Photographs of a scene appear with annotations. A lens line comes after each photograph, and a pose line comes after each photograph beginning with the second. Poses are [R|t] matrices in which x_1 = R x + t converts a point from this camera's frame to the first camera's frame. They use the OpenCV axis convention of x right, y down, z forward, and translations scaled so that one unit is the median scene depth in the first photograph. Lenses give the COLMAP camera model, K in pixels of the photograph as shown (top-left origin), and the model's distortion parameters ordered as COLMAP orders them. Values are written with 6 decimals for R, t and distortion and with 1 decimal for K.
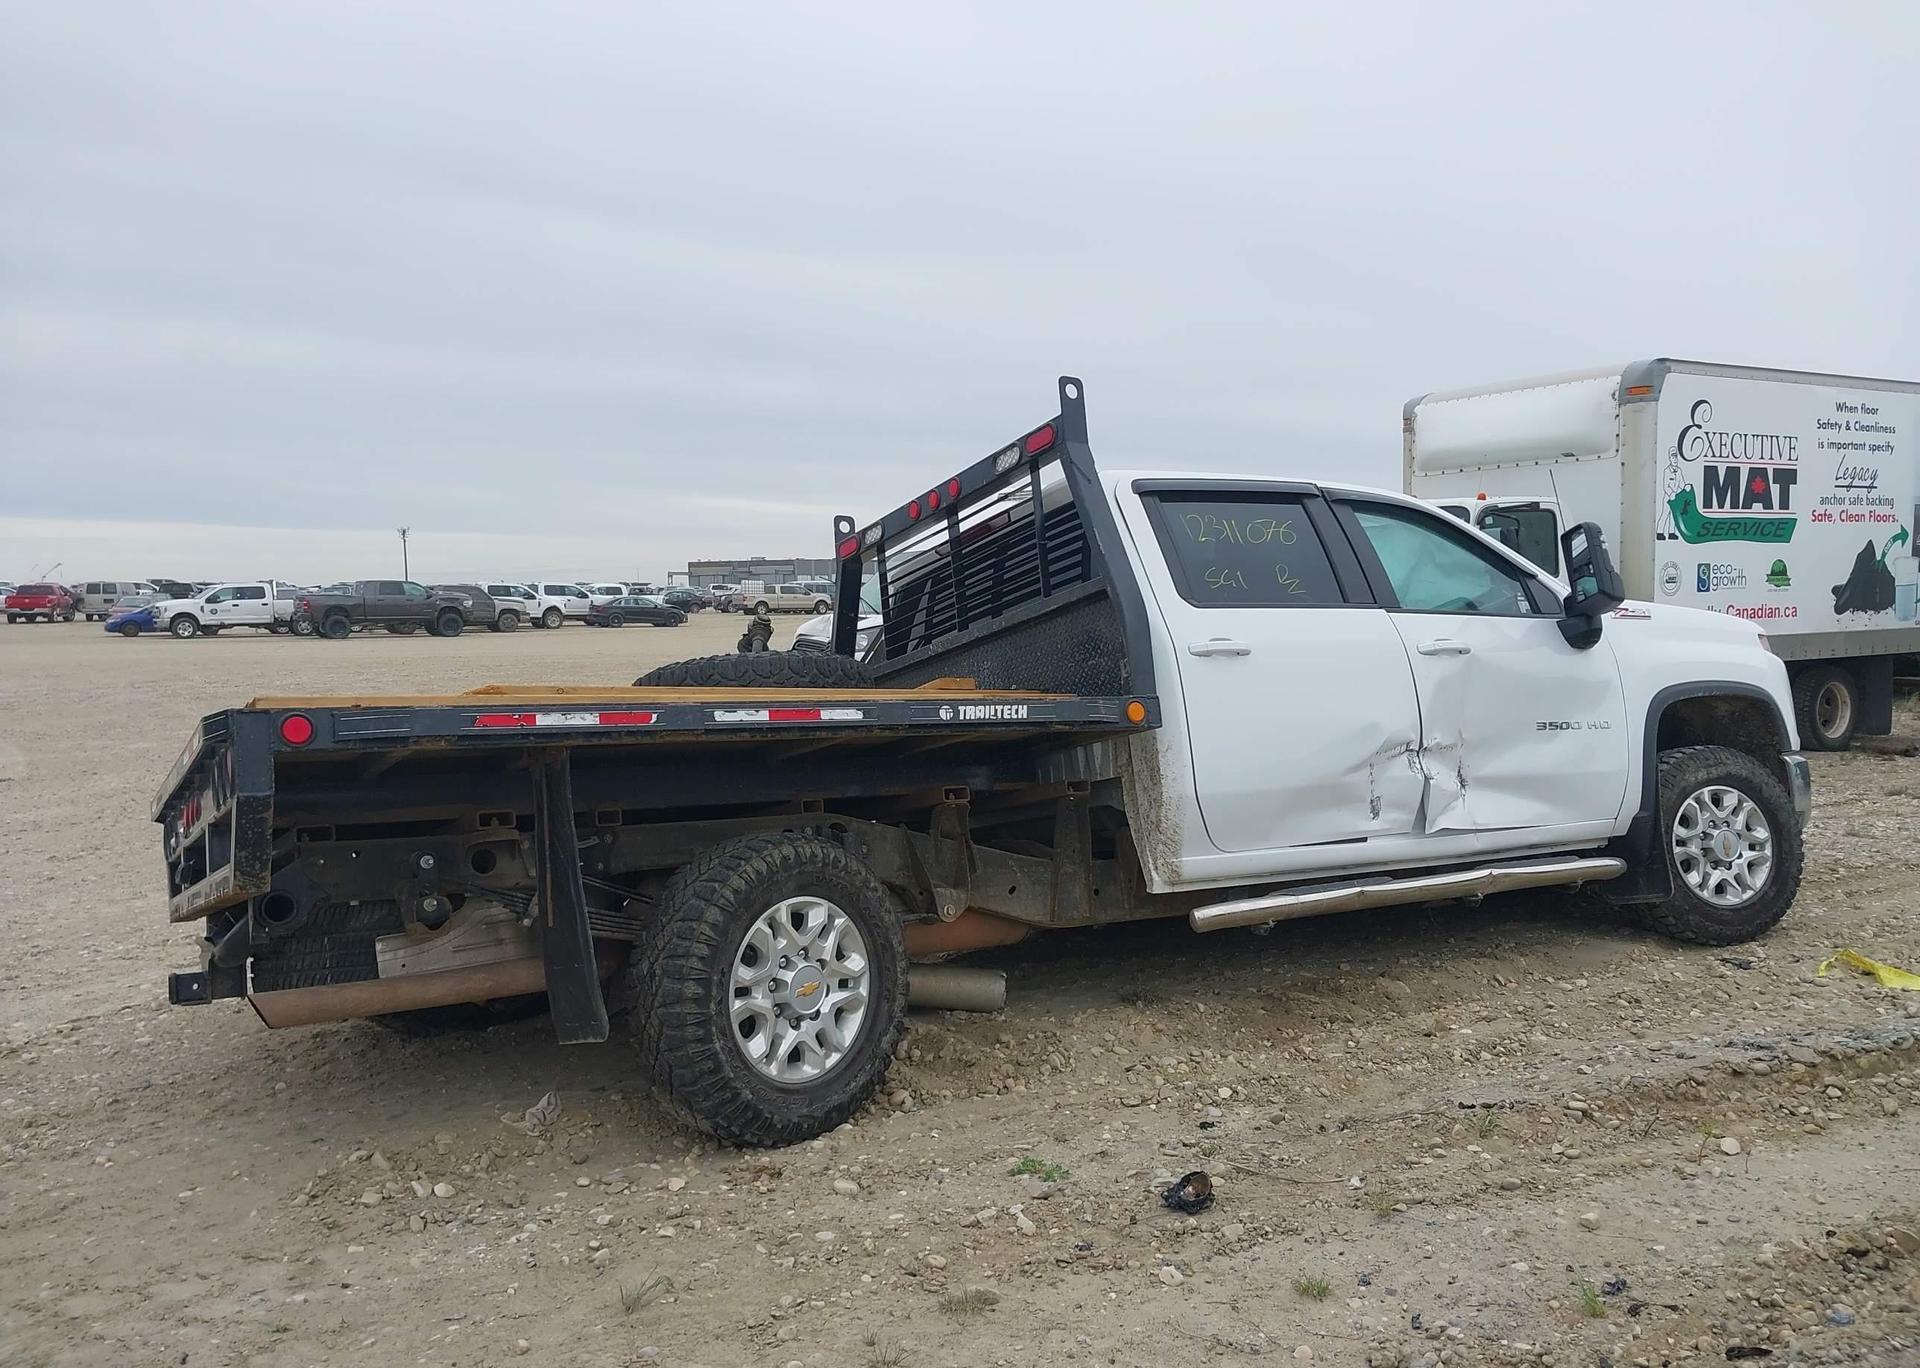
lens RADIAL K [[1509.9, 0, 952.5], [0, 1509.9, 679.3], [0, 0, 1]] dist [0.058126, -0.085002]
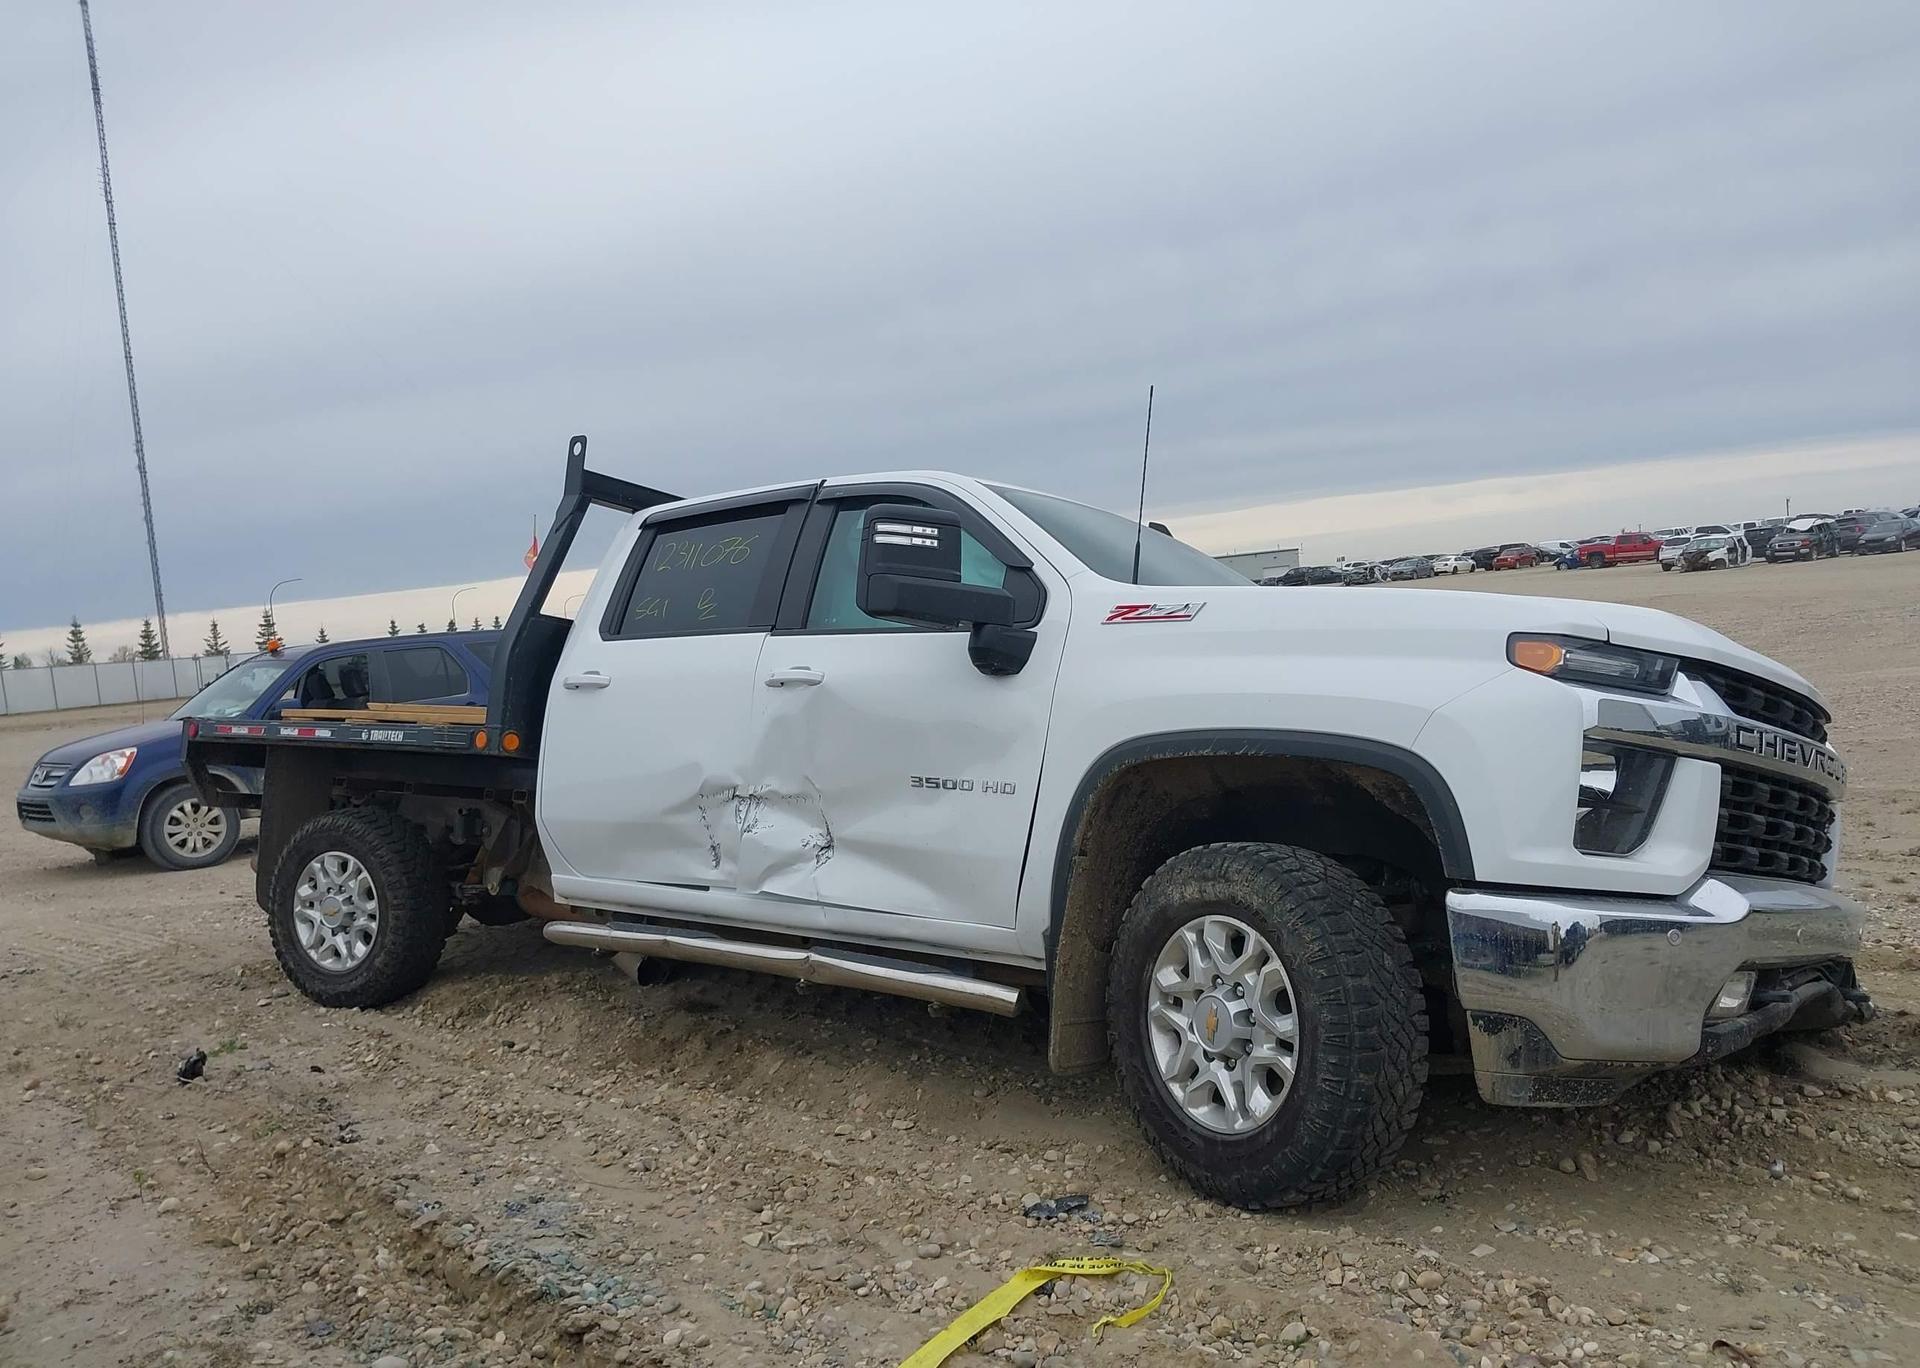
lens RADIAL K [[1509.9, 0, 958.7], [0, 1509.9, 695.9], [0, 0, 1]] dist [0.058126, -0.085002]
pose [[0.318445, 0.034644, -0.947308, 1.236952], [0.032085, 0.998365, 0.047297, -0.051102], [0.947398, -0.045456, 0.316813, 0.899160]]
